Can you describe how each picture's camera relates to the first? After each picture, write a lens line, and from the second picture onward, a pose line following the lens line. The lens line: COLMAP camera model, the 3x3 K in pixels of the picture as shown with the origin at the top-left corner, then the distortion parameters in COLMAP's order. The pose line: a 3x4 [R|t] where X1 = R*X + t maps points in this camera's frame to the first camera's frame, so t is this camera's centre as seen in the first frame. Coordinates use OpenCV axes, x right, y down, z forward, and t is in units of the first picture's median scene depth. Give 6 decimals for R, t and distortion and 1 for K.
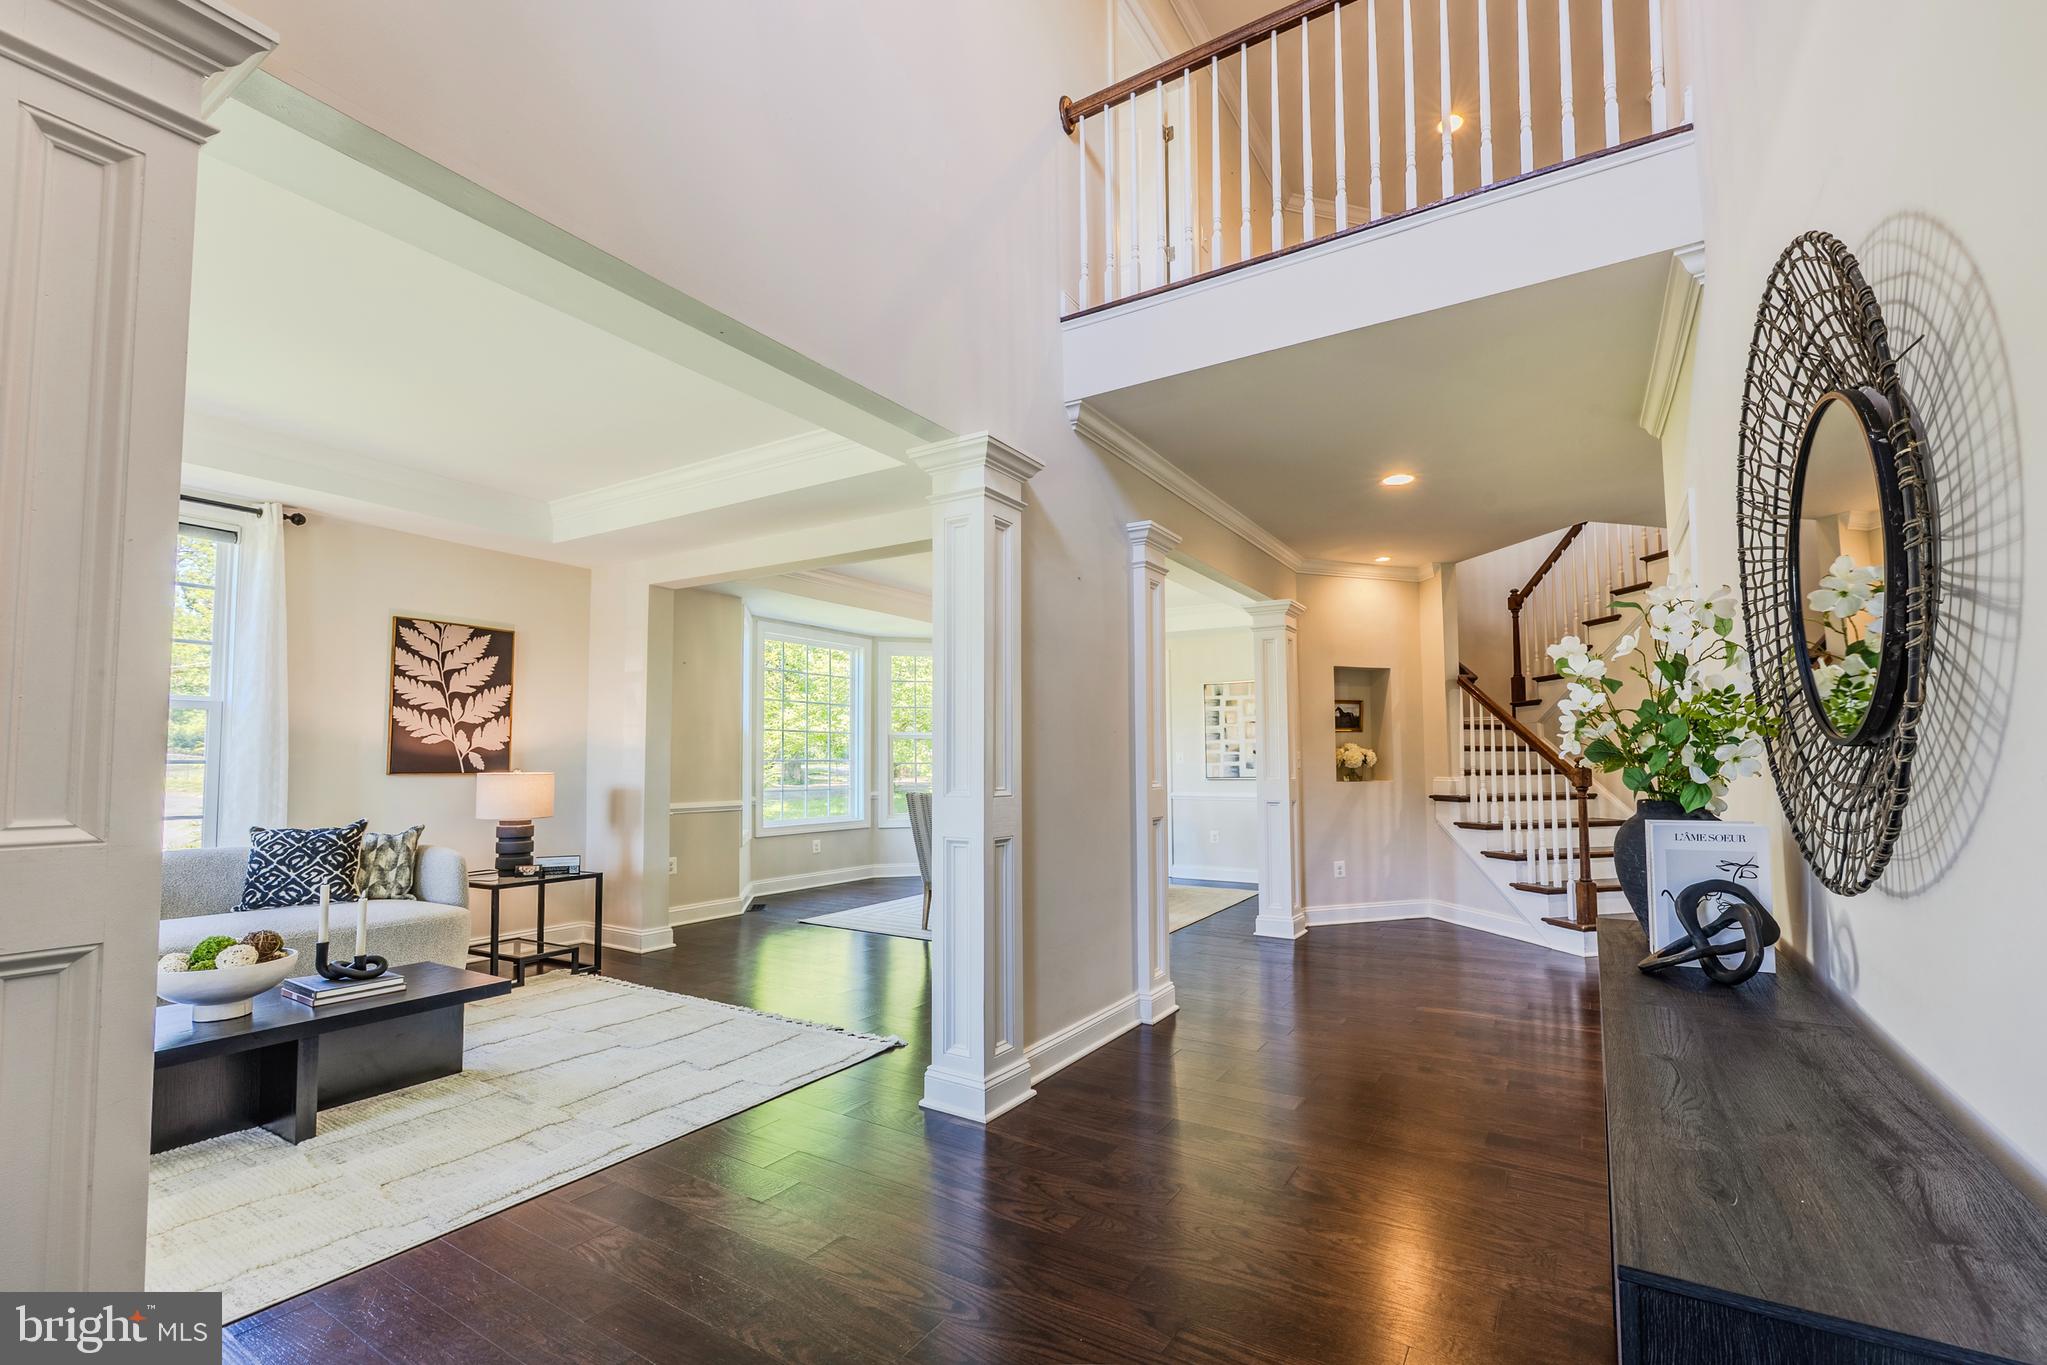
lens RADIAL K [[809.0, 0, 1006.0], [0, 809.0, 723.2], [0, 0, 1]] dist [0.000148, -0.000003]
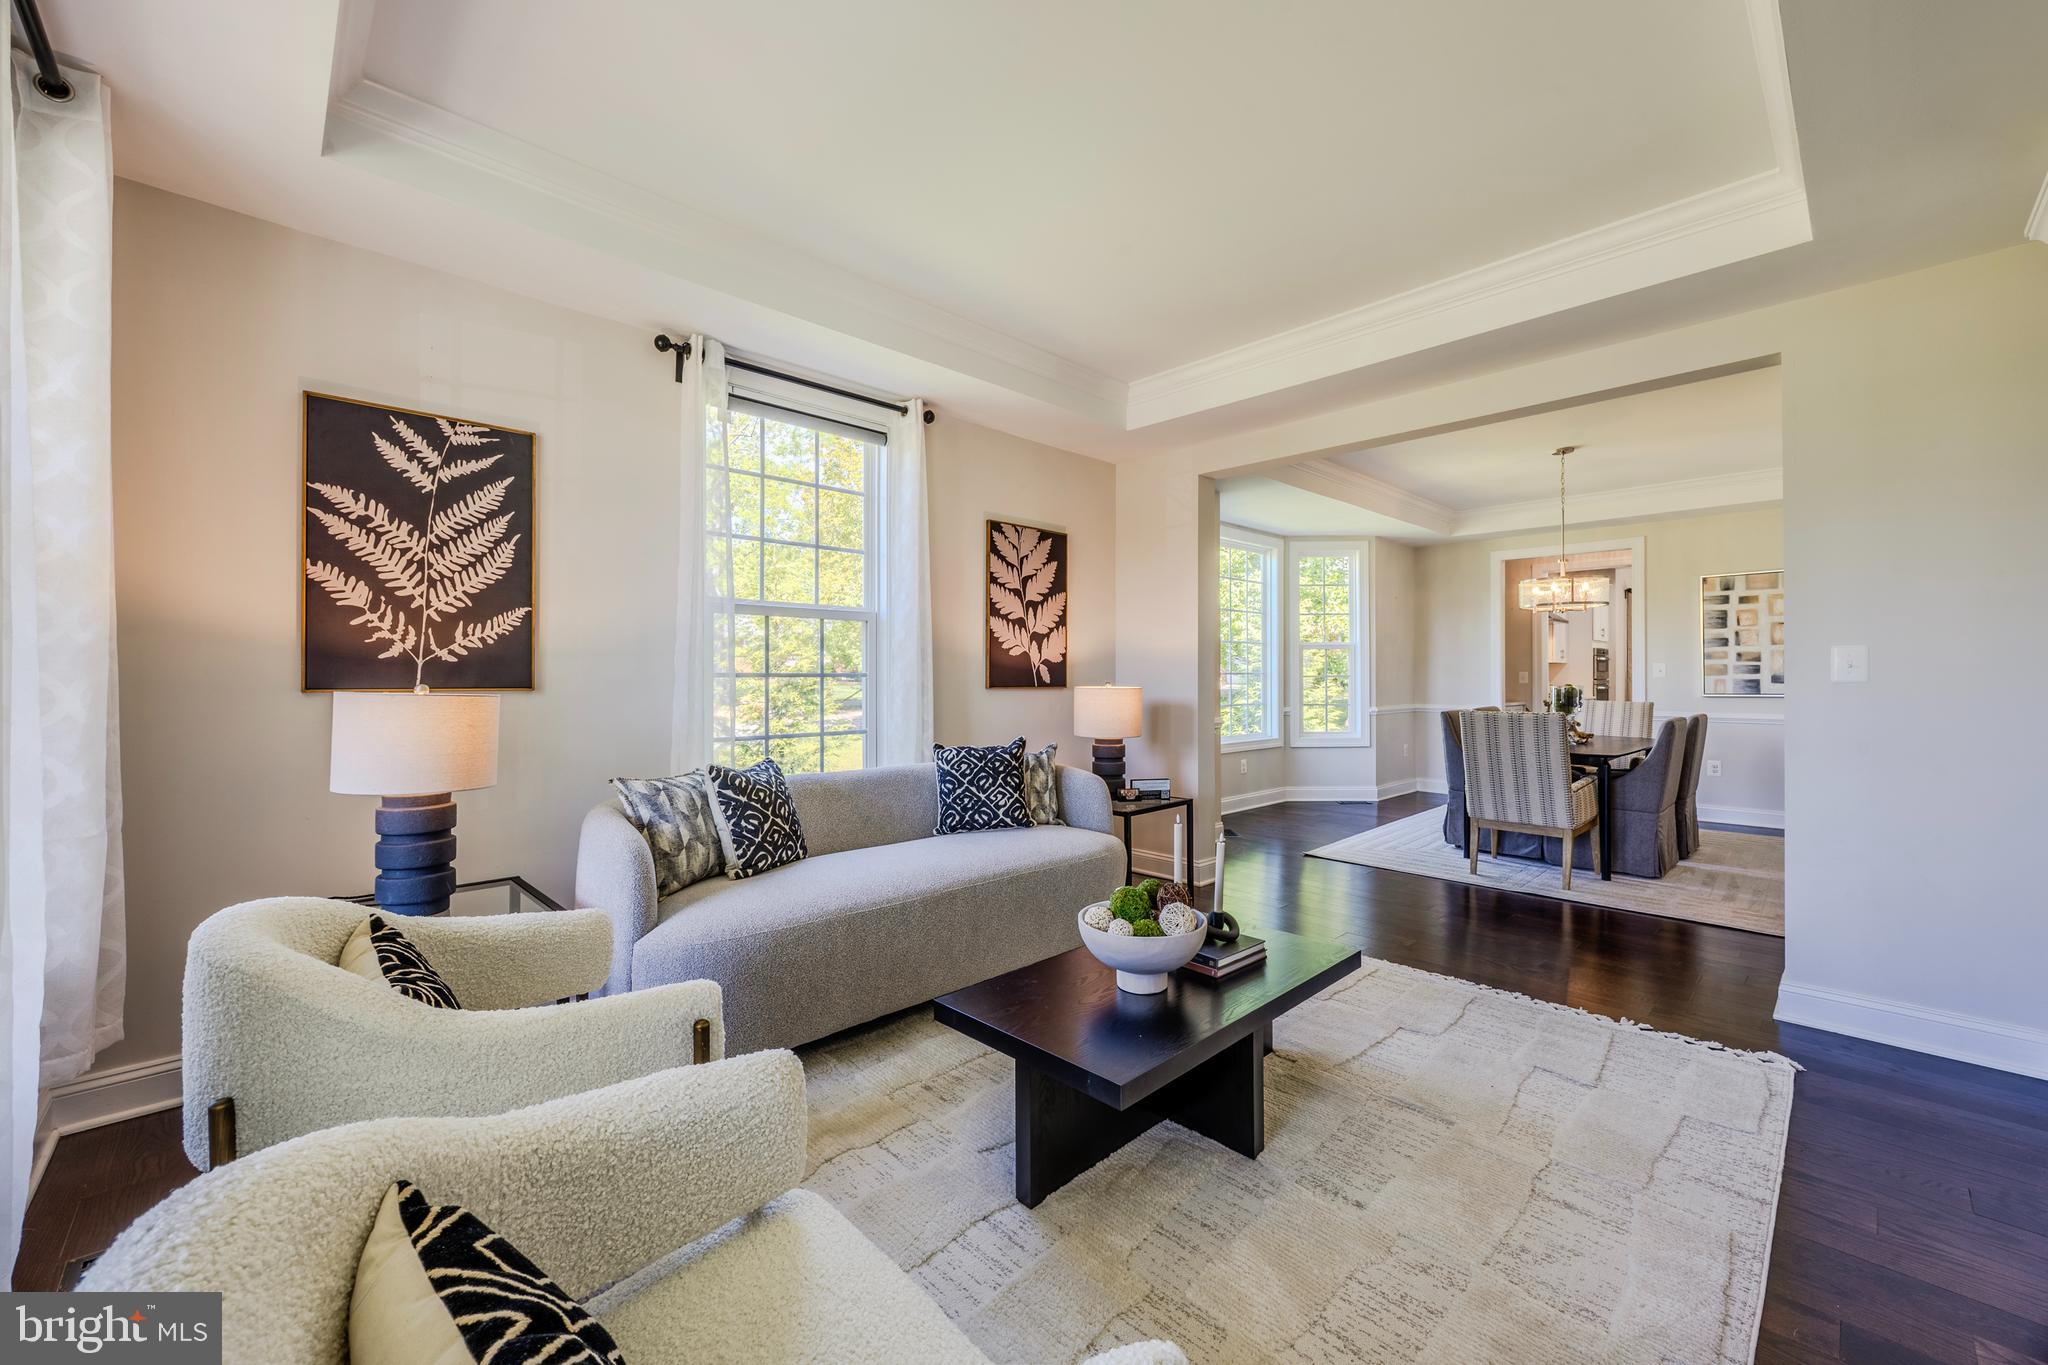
lens RADIAL K [[812.9, 0, 1028.0], [0, 812.9, 676.2], [0, 0, 1]] dist [0.002360, -0.000006]
pose [[0.958624, 0.000197, -0.284677, -0.391990], [0.014031, 0.998752, 0.047940, 0.003936], [0.284331, -0.049950, 0.957424, 0.090193]]
